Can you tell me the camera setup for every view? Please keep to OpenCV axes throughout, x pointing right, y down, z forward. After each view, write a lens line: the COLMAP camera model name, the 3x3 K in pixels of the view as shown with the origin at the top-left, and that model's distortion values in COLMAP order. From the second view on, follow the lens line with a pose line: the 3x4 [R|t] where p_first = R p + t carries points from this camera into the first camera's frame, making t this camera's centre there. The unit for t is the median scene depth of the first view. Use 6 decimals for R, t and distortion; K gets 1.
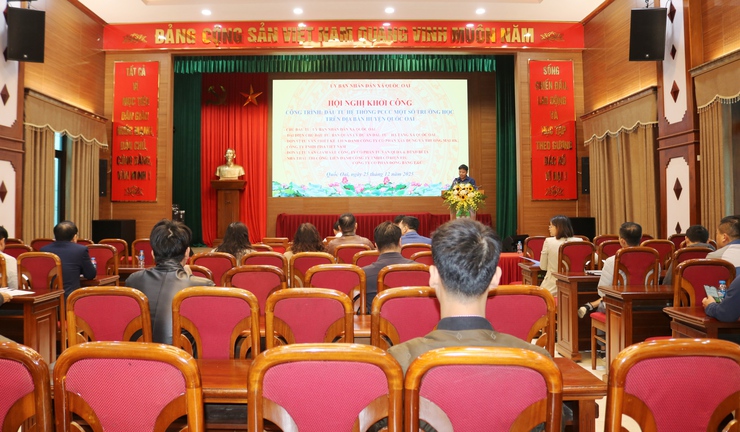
lens RADIAL K [[641.3, 0, 371.7], [0, 641.3, 212.4], [0, 0, 1]] dist [-0.003747, 0.007549]
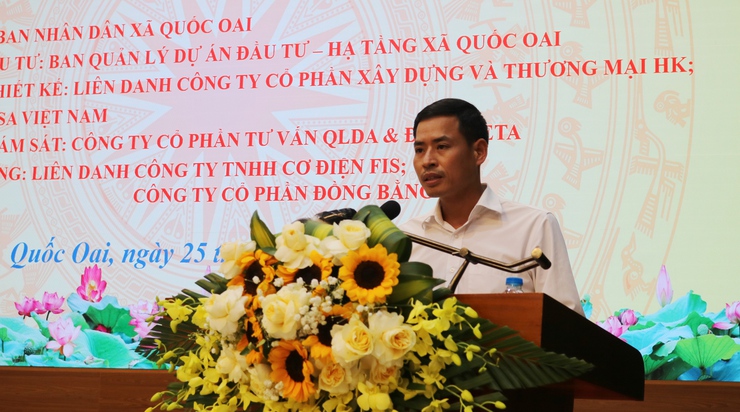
lens RADIAL K [[1351.4, 0, 383.8], [0, 1351.4, 196.6], [0, 0, 1]] dist [-0.025109, 0.000000]
pose [[0.957133, -0.012765, -0.289368, 0.162369], [-0.036034, 0.986020, -0.162687, -0.012674], [0.287399, 0.166140, 0.943292, 0.633871]]
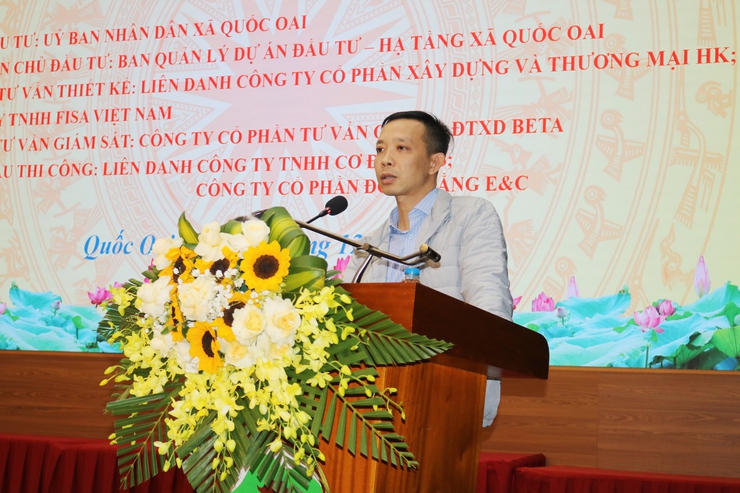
lens RADIAL K [[1428.5, 0, 365.0], [0, 1428.5, 246.7], [0, 0, 1]] dist [0.012801, 0.000000]
pose [[0.913387, -0.001754, -0.407088, 0.203832], [-0.048350, 0.992445, -0.112760, -0.010697], [0.404210, 0.122677, 0.906402, 0.612755]]
